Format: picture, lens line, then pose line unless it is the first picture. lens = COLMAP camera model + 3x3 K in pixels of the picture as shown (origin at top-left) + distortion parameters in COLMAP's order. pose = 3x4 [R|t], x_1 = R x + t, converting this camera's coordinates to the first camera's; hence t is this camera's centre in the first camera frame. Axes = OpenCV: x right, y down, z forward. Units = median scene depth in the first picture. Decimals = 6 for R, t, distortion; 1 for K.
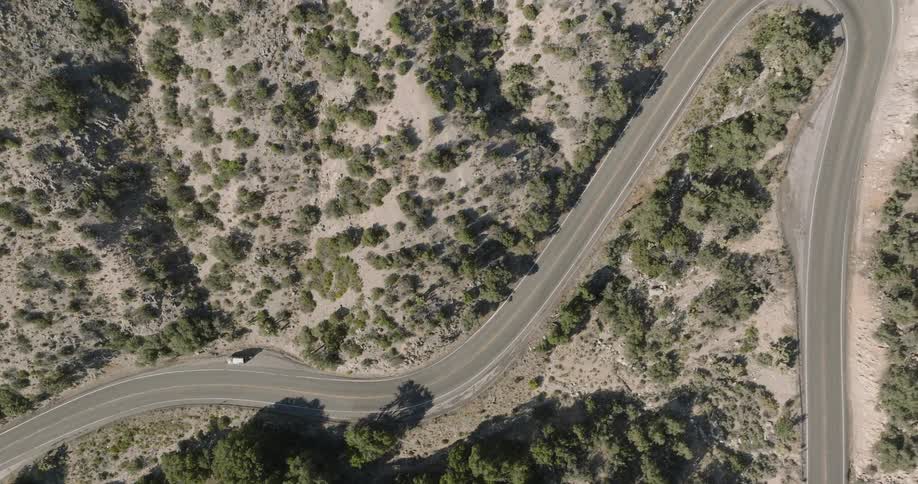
lens RADIAL K [[655.8, 0, 470.2], [0, 655.8, 261.7], [0, 0, 1]] dist [-0.002698, 0.007962]
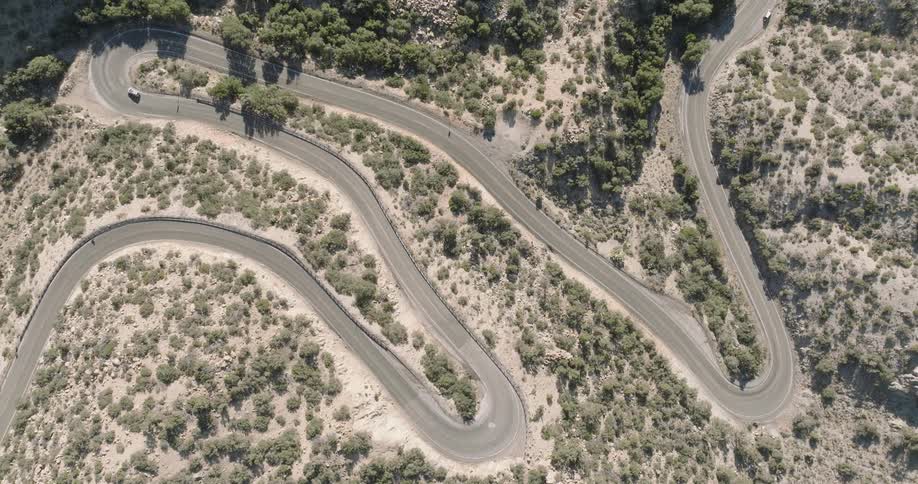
lens RADIAL K [[639.1, 0, 459.0], [0, 639.1, 242.0], [0, 0, 1]] dist [-0.002638, 0.019067]
pose [[-0.586120, 0.809591, 0.032035, 0.634042], [-0.810223, -0.585718, -0.021741, 0.566347], [0.001163, -0.038698, 0.999250, -0.813468]]
